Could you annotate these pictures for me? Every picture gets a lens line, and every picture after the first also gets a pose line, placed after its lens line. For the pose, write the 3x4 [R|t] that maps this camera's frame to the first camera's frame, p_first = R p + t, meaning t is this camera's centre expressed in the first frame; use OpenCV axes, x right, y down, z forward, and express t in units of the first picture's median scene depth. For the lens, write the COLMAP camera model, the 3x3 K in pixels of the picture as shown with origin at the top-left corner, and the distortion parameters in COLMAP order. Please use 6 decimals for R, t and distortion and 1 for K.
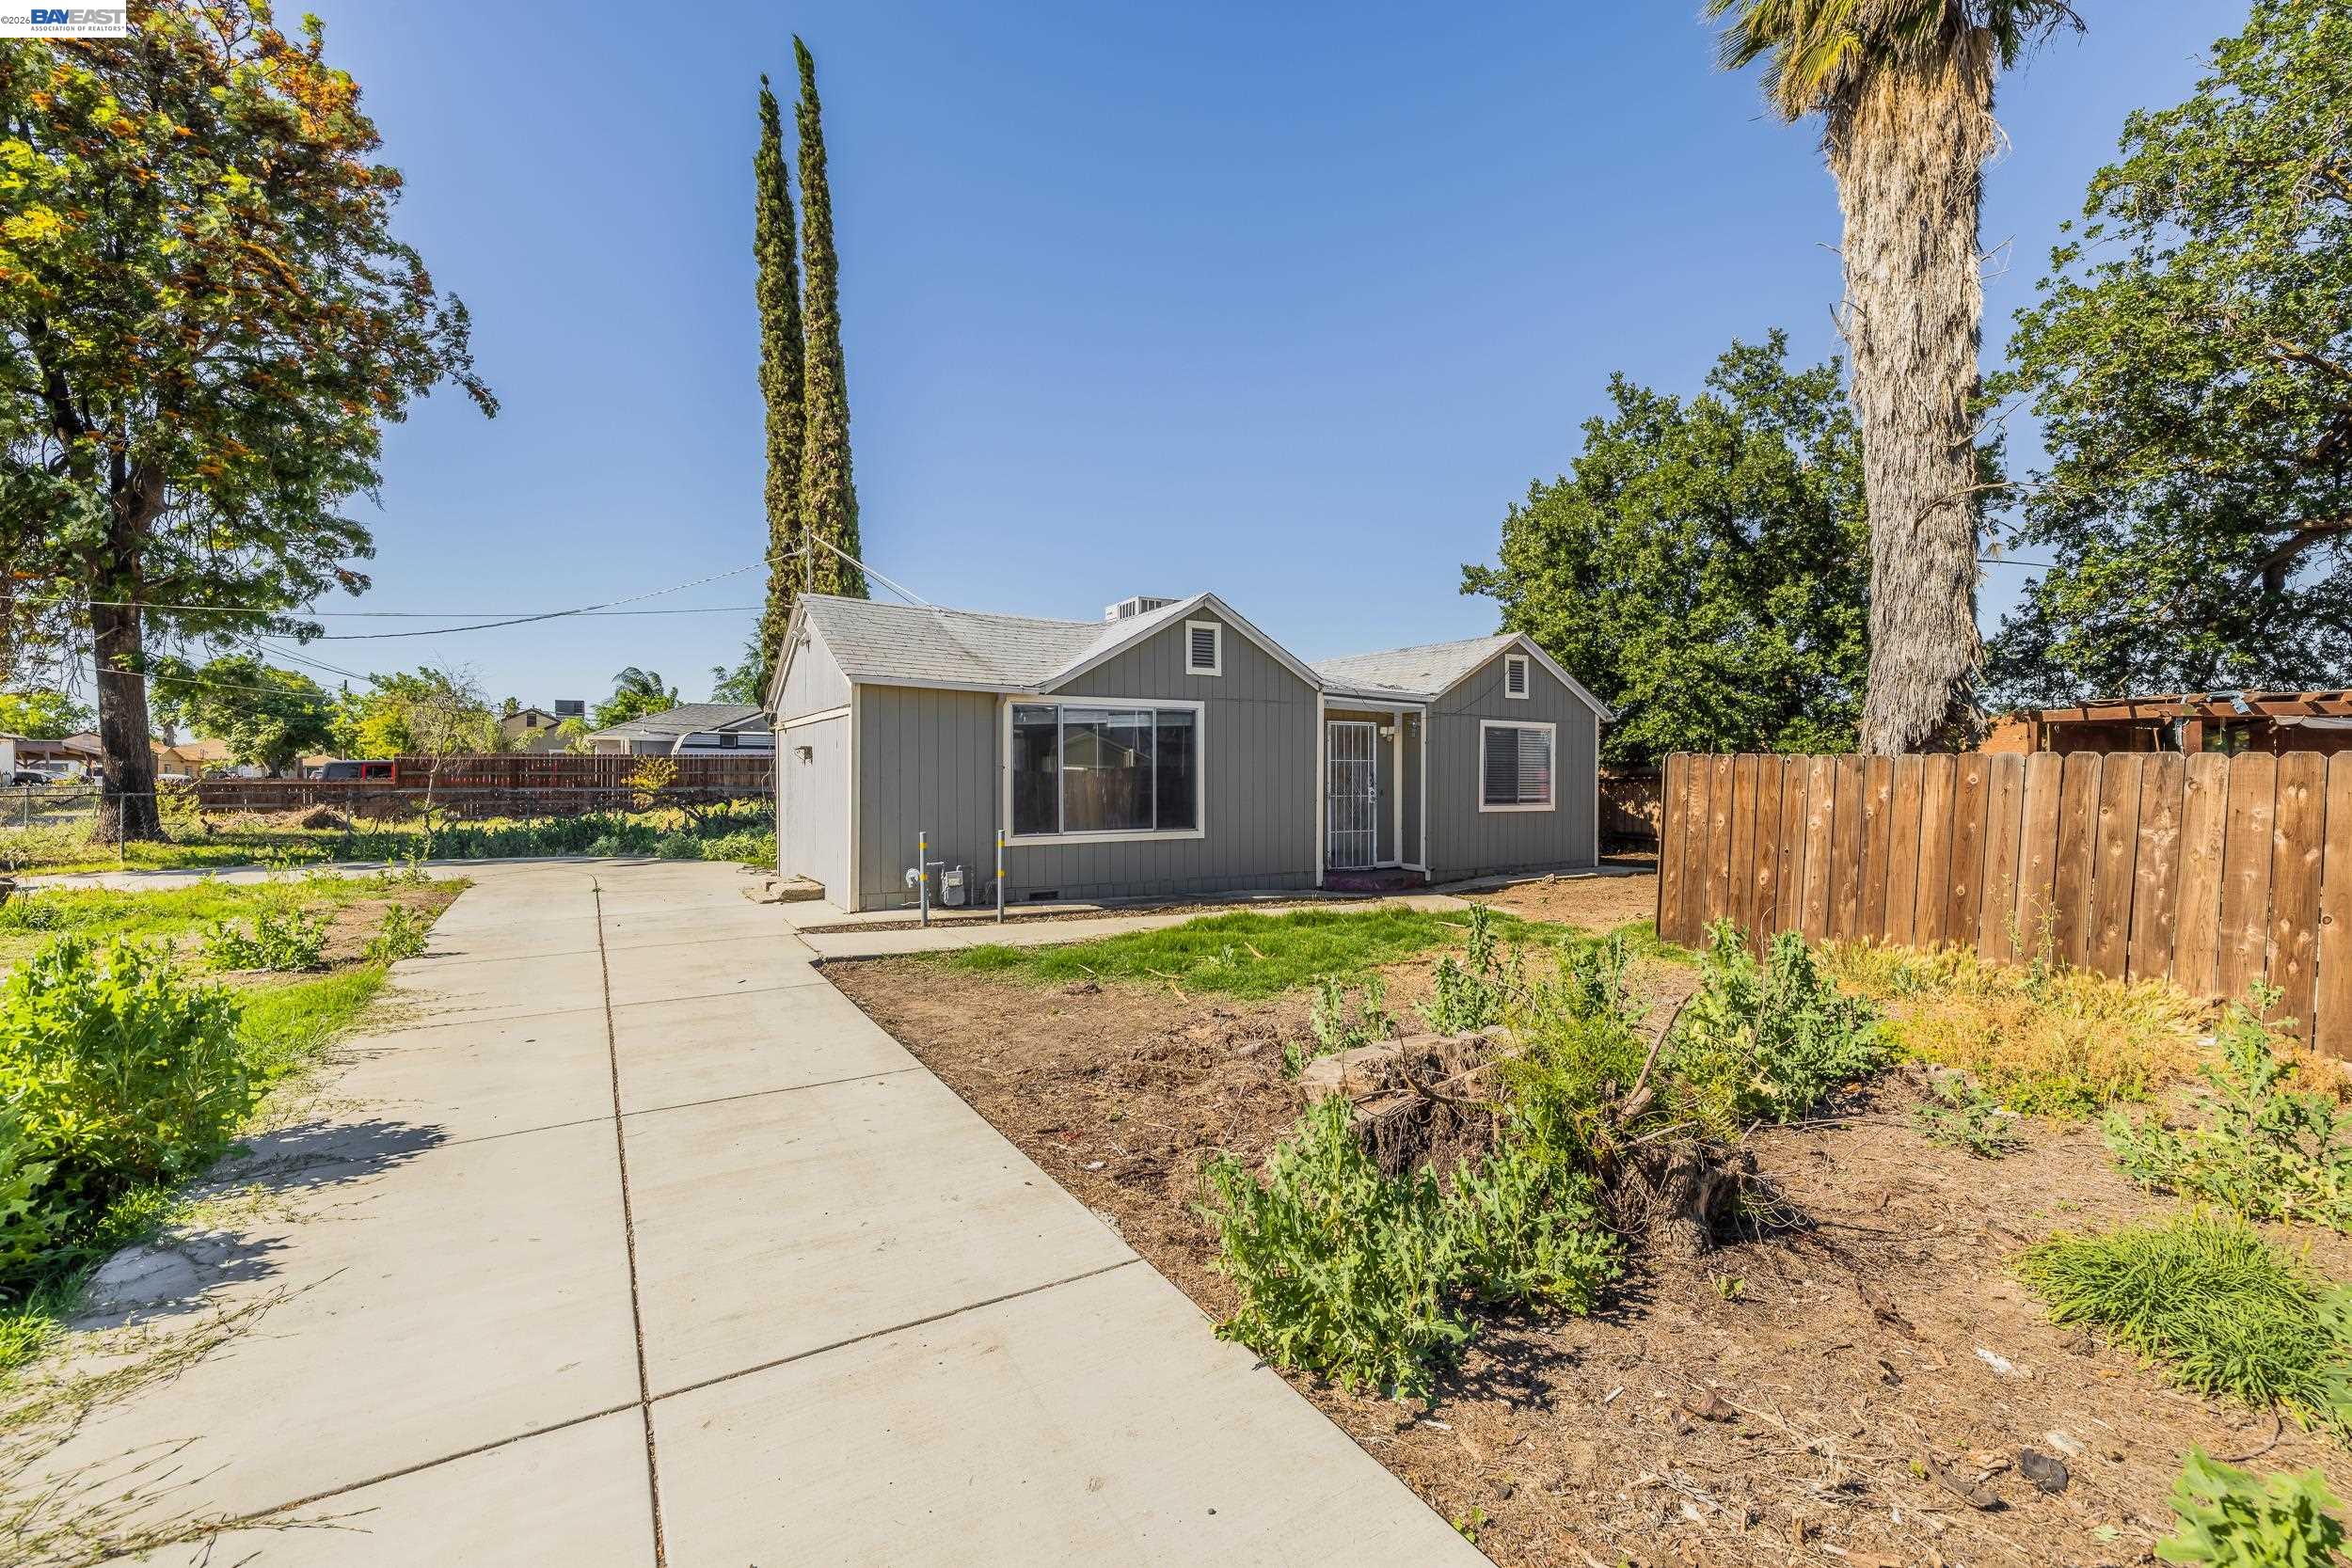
lens RADIAL K [[971.8, 0, 1176.0], [0, 971.8, 784.0], [0, 0, 1]] dist [0.000364, -0.000037]
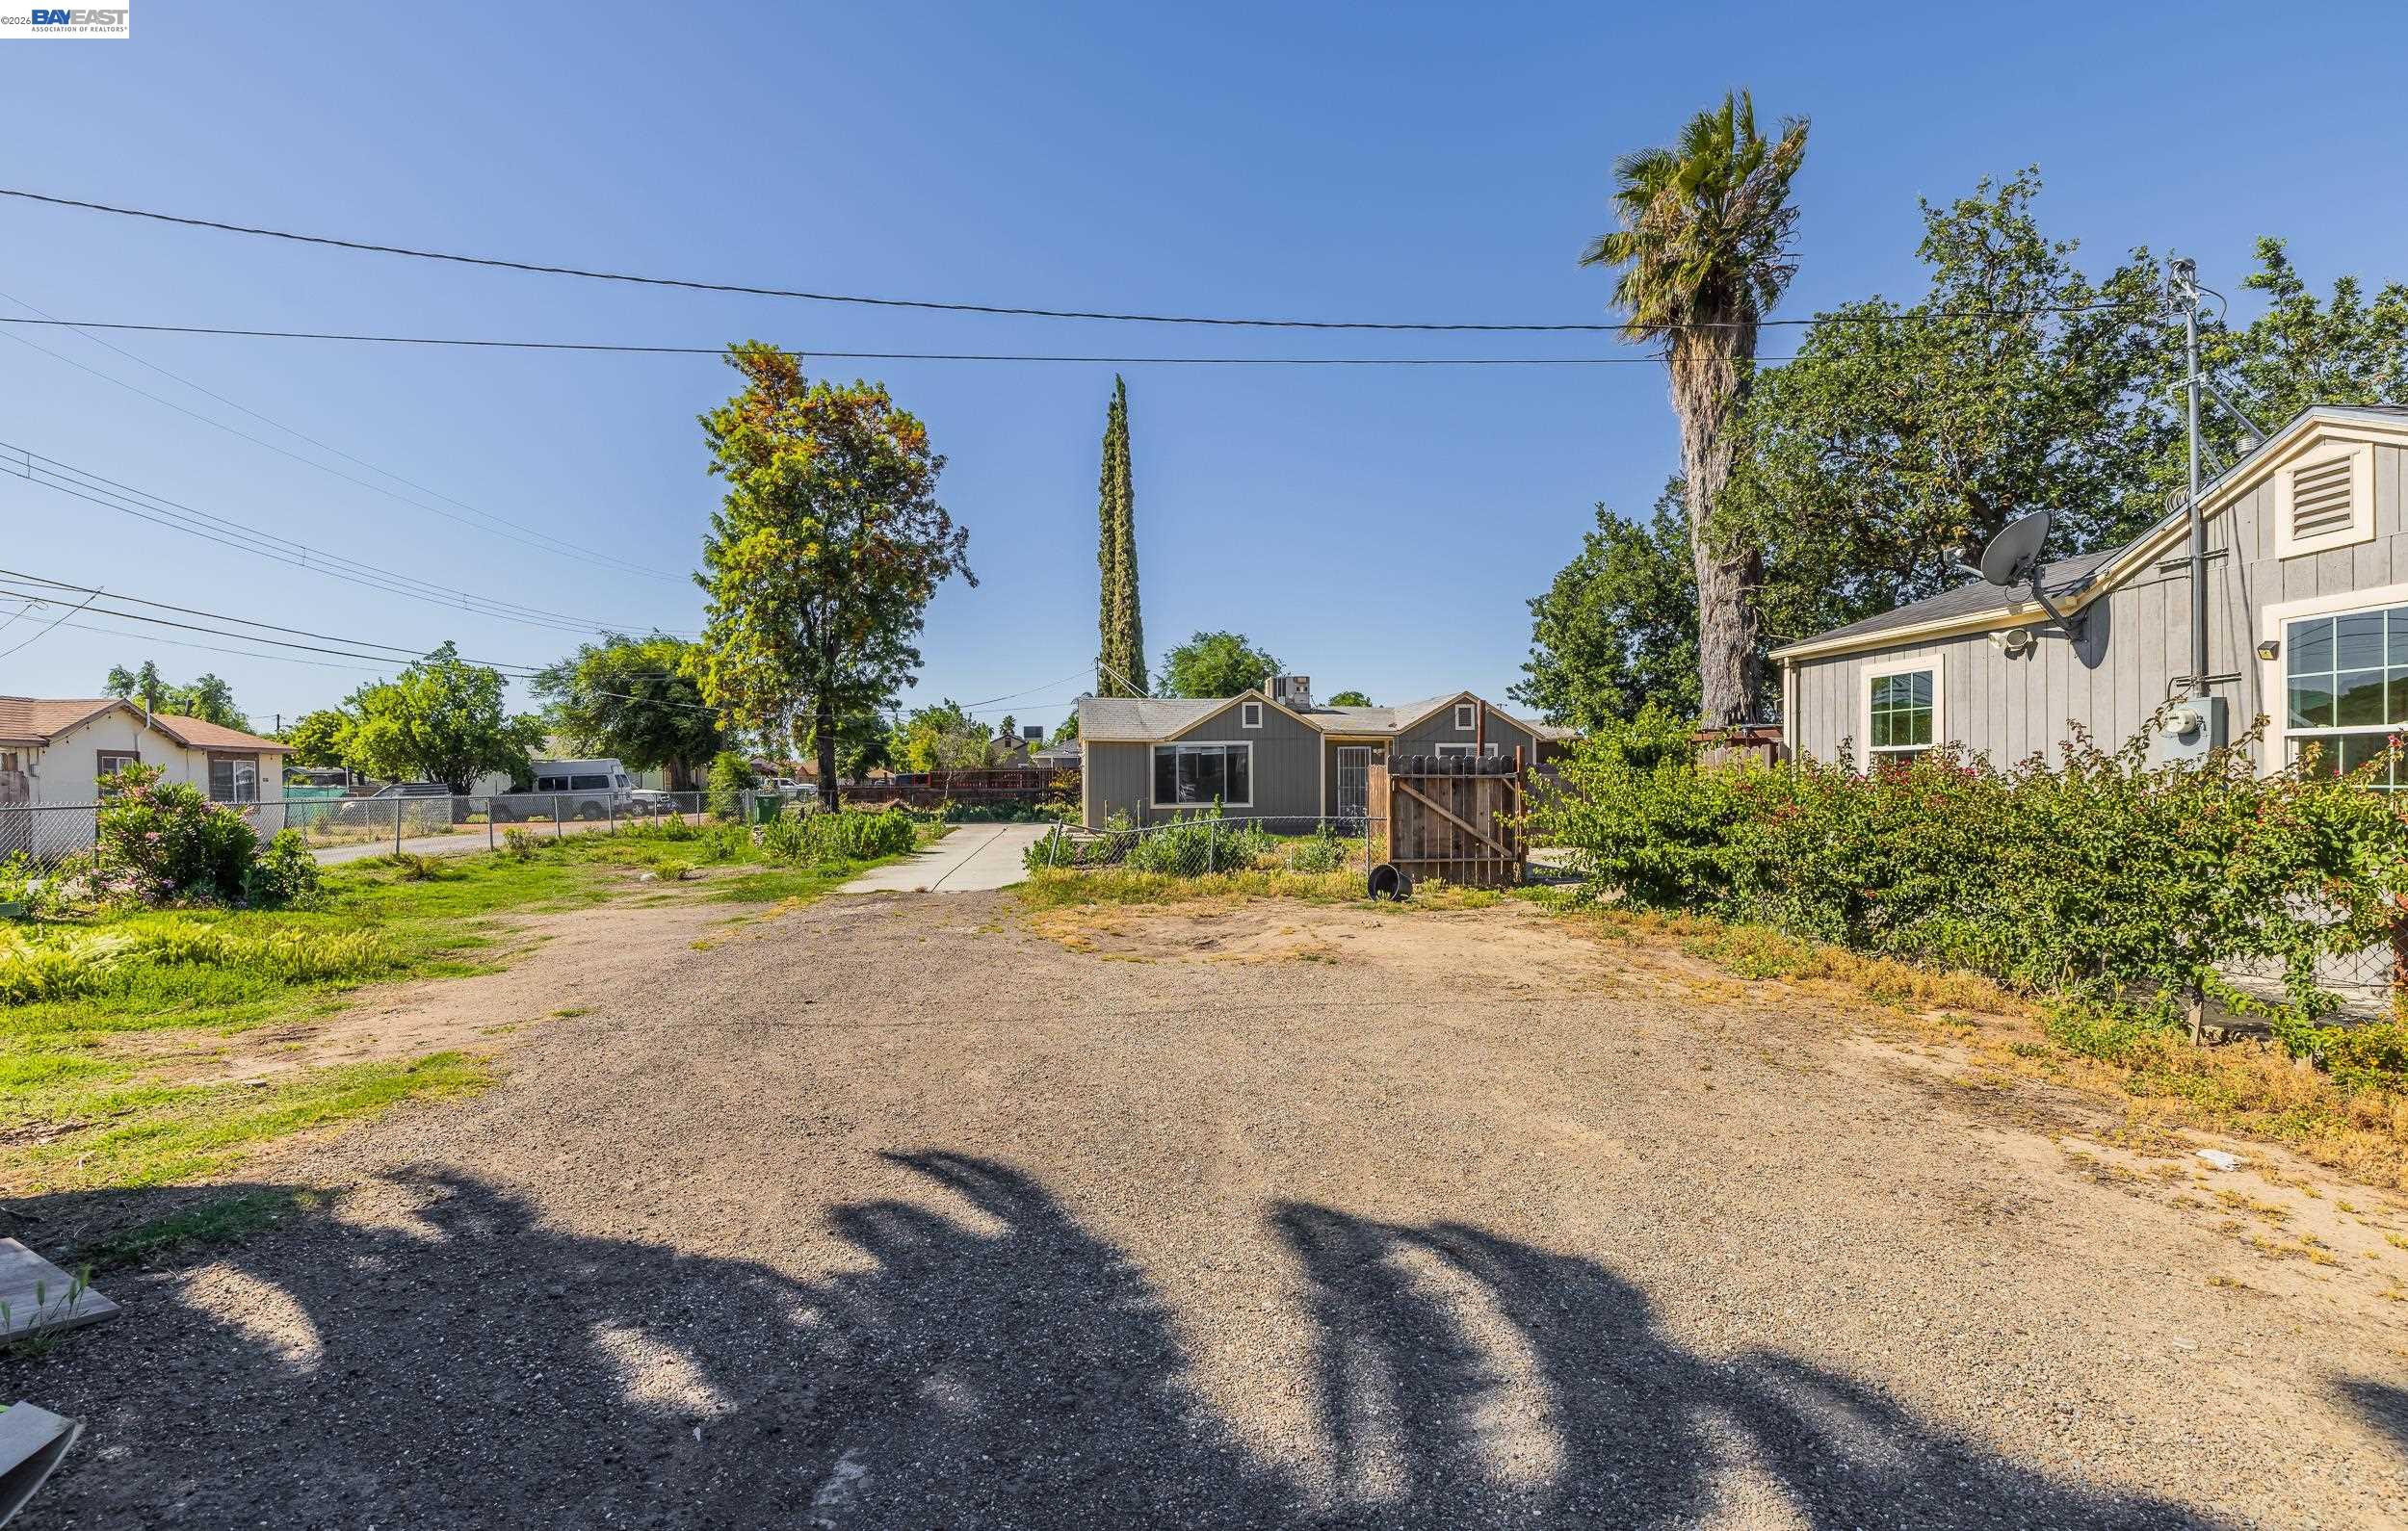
lens RADIAL K [[1062.2, 0, 1204.0], [0, 1062.2, 765.5], [0, 0, 1]] dist [-0.000084, 0.000001]
pose [[0.913727, -0.013689, -0.406099, 0.528848], [0.003690, 0.999671, -0.025397, 0.015301], [0.406313, 0.021707, 0.913476, -0.683939]]
